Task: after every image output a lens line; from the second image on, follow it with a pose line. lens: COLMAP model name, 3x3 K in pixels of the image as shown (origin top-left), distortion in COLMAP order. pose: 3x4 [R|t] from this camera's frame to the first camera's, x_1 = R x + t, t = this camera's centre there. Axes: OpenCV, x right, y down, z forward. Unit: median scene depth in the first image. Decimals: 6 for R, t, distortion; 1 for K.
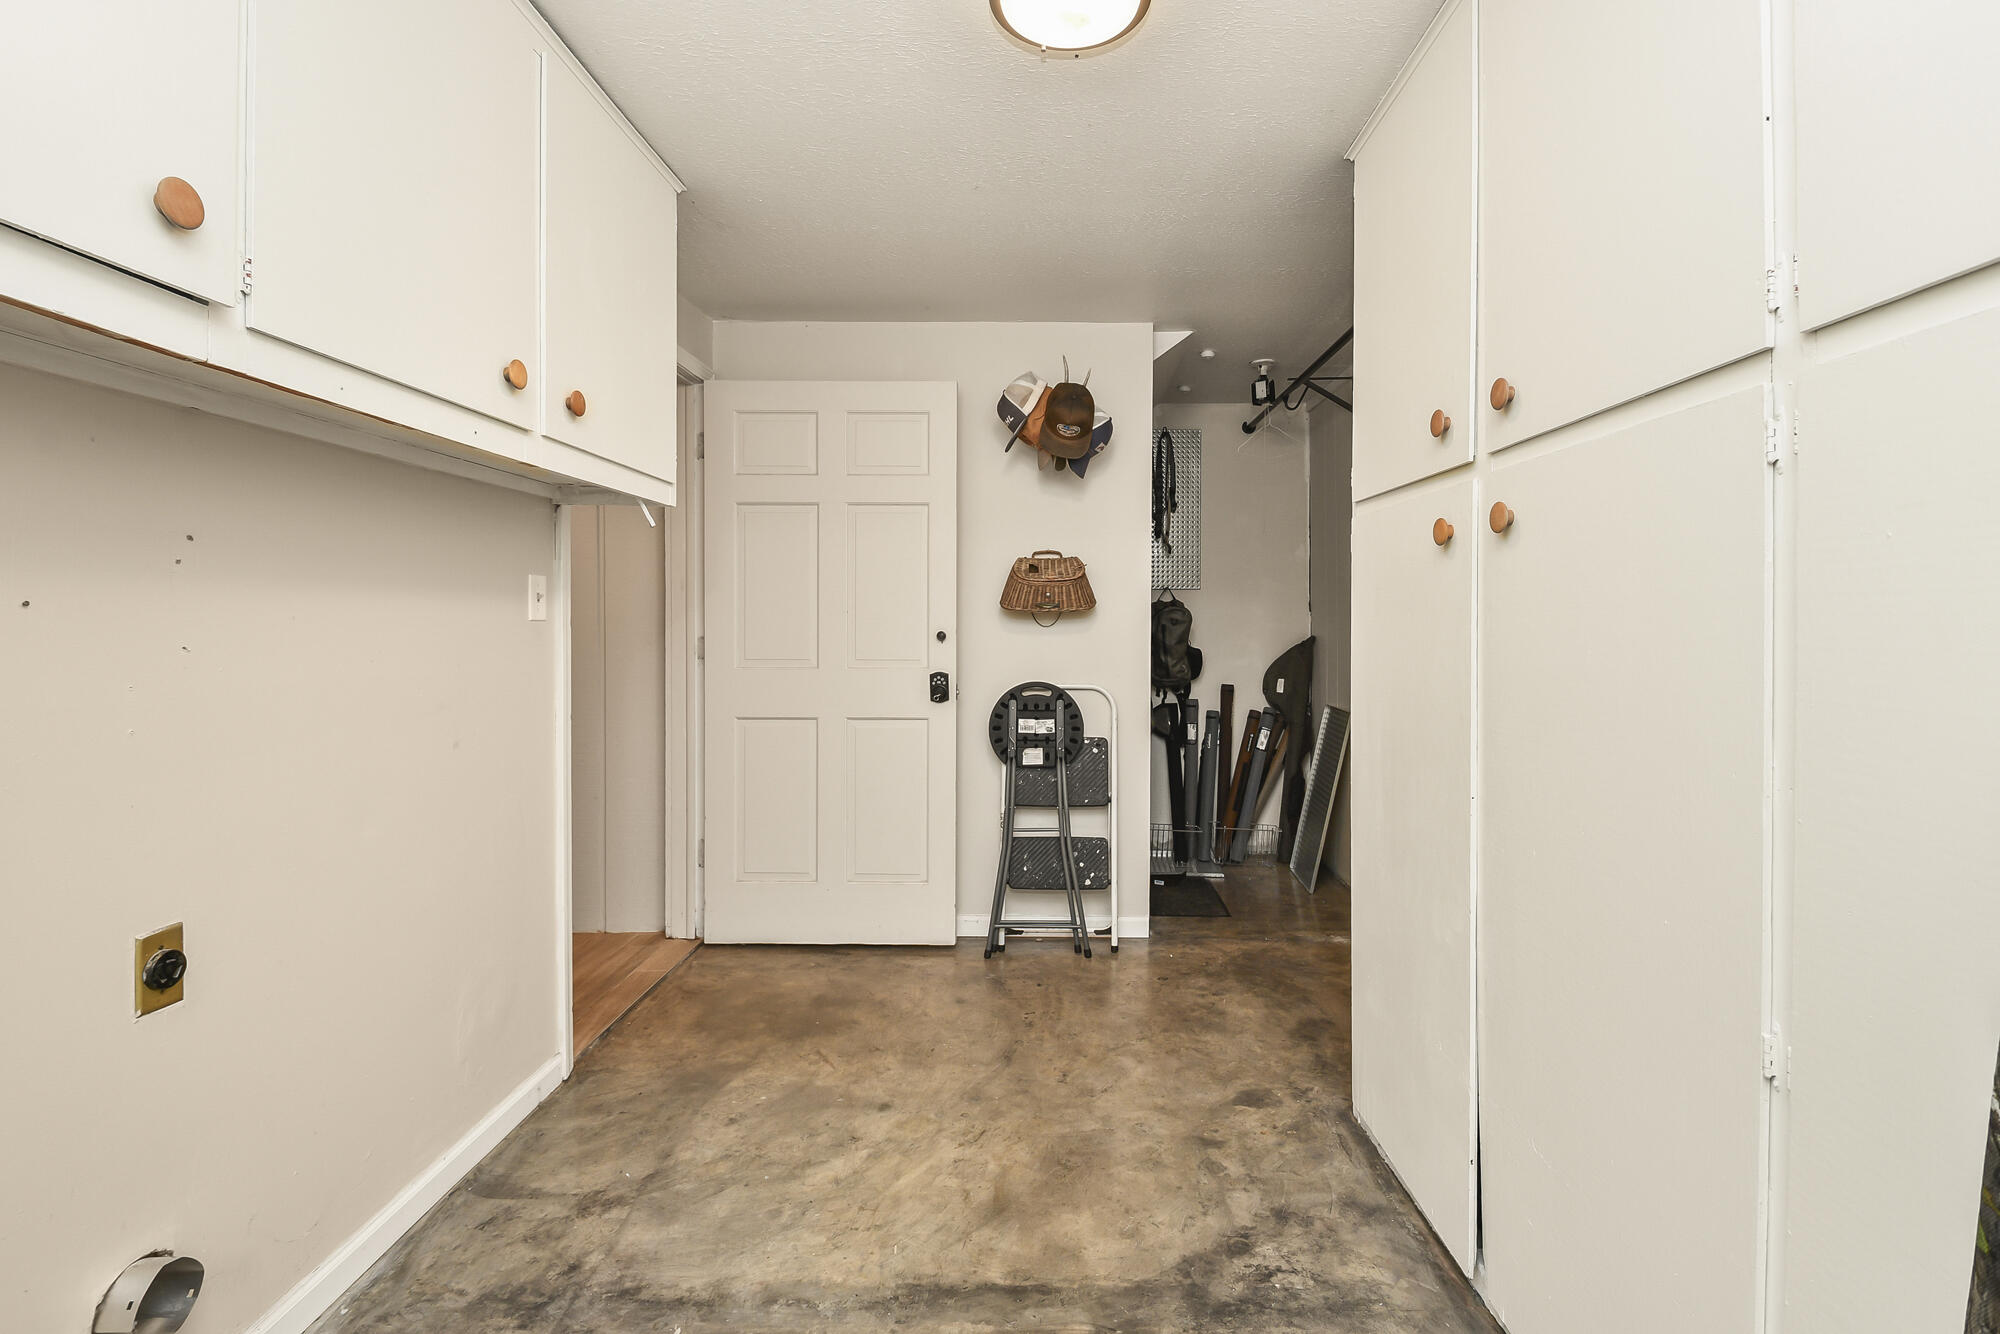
lens RADIAL K [[900.7, 0, 1009.9], [0, 900.7, 629.2], [0, 0, 1]] dist [0.017064, -0.017138]
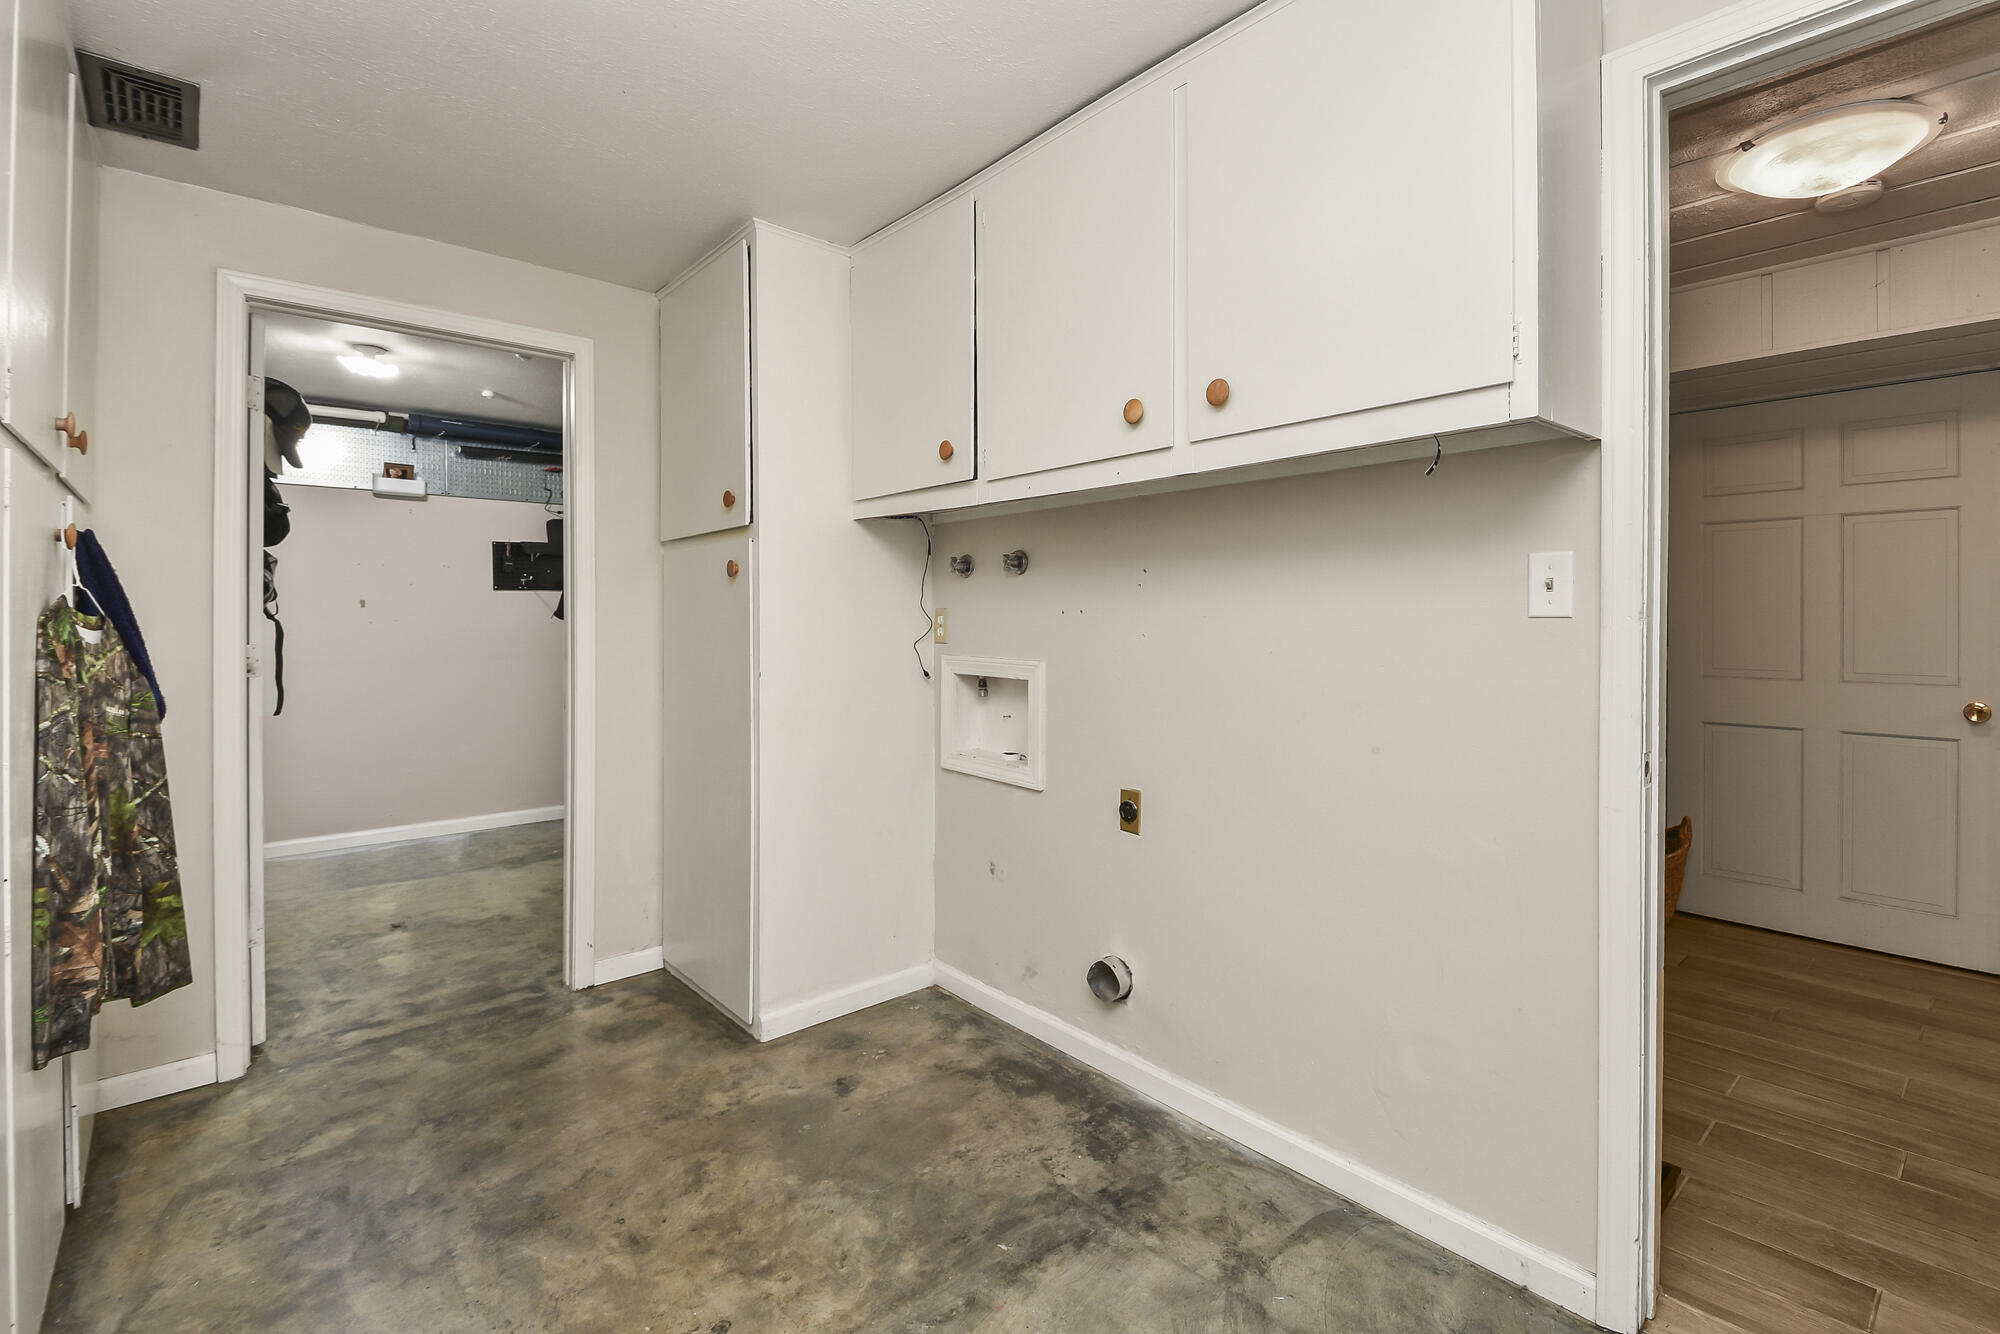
lens RADIAL K [[900.7, 0, 1009.9], [0, 900.7, 629.2], [0, 0, 1]] dist [0.017064, -0.017138]
pose [[-0.733456, 0.008791, -0.679680, 0.342015], [-0.004153, 0.999840, 0.017413, -0.013665], [0.679724, 0.015594, -0.733302, 1.601630]]
